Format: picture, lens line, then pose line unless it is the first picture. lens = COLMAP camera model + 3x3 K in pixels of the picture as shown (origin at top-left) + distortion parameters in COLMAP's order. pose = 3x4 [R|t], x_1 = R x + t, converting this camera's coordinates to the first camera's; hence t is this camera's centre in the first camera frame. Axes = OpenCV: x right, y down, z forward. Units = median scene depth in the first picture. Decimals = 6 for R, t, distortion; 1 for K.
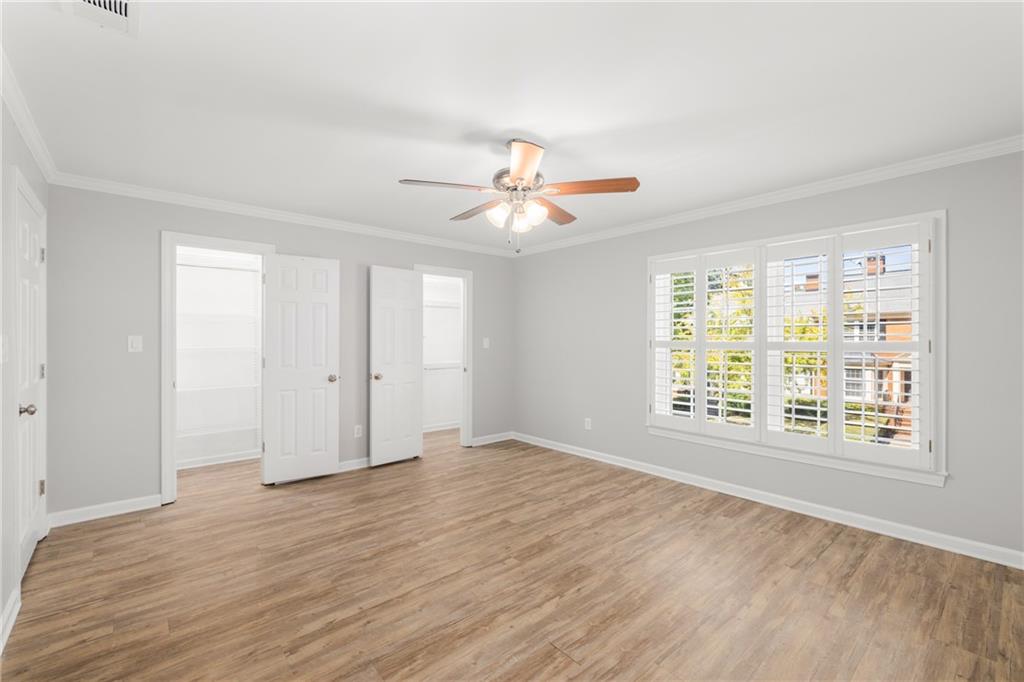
lens RADIAL K [[437.3, 0, 512.6], [0, 437.3, 337.5], [0, 0, 1]] dist [0.004824, -0.000355]
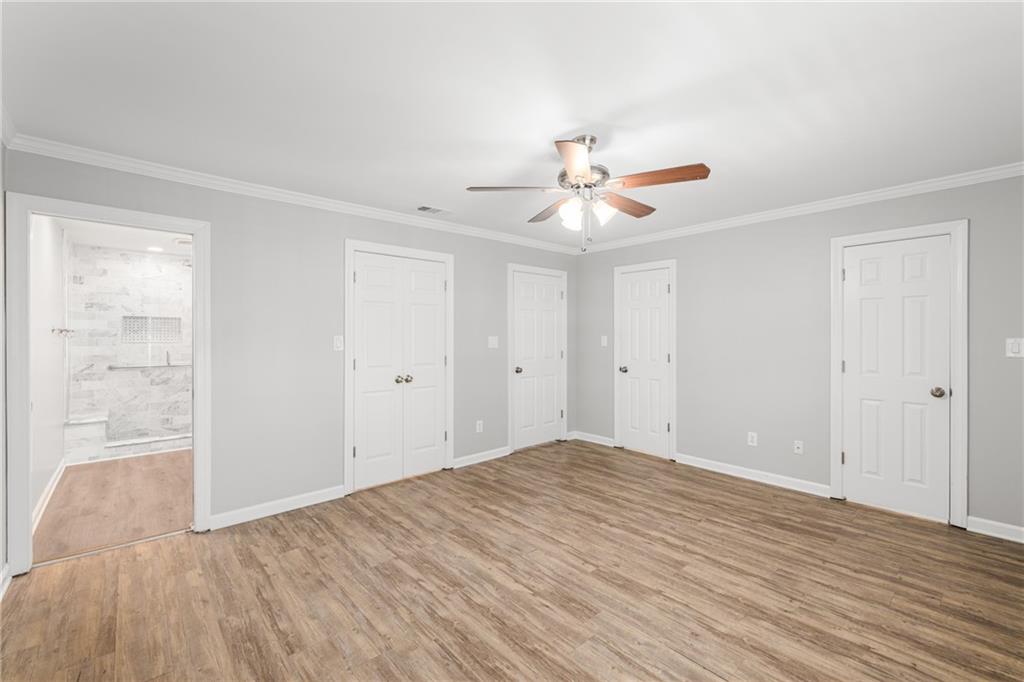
lens RADIAL K [[437.3, 0, 509.2], [0, 437.3, 345.2], [0, 0, 1]] dist [0.004824, -0.000355]
pose [[0.007221, 0.020375, -0.999766, 0.879064], [0.003565, 0.999786, 0.020401, -0.012348], [0.999968, -0.003712, 0.007147, 0.731160]]
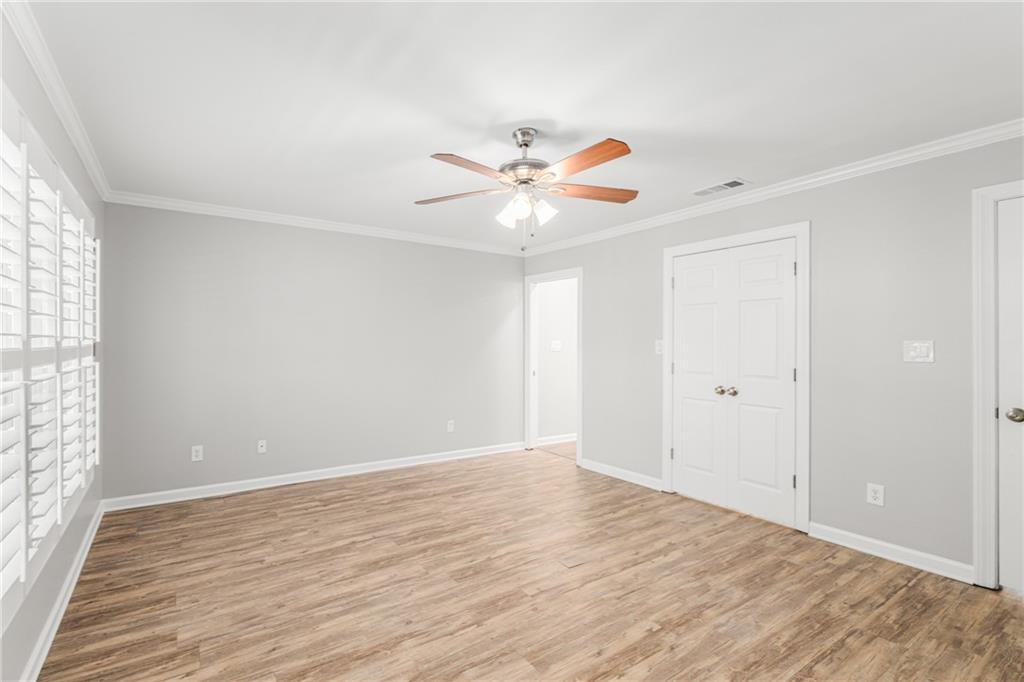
lens RADIAL K [[454.2, 0, 457.5], [0, 454.2, 348.7], [0, 0, 1]] dist [0.001954, 0.000475]
pose [[-0.986611, -0.006342, 0.162970, -0.003065], [-0.004376, 0.999913, 0.012418, -0.002830], [-0.163035, 0.011539, -0.986553, 1.753021]]
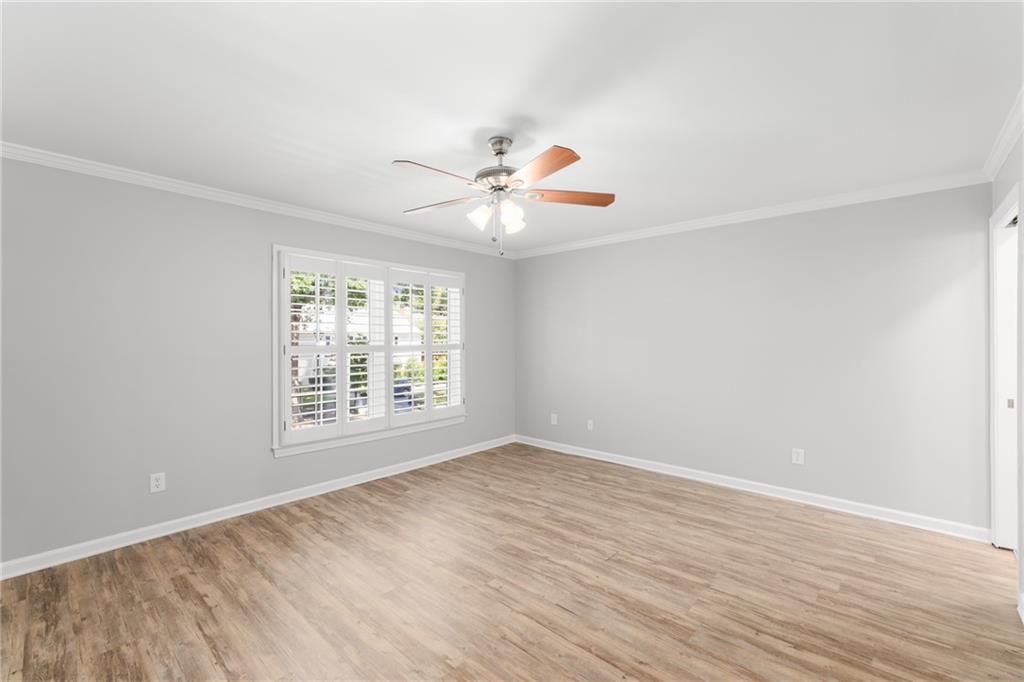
lens RADIAL K [[437.3, 0, 511.6], [0, 437.3, 338.0], [0, 0, 1]] dist [0.004824, -0.000355]
pose [[-0.119855, 0.006678, 0.992769, -0.839753], [-0.001677, 0.999975, -0.006929, -0.003746], [-0.992790, -0.002496, -0.119841, 0.968930]]
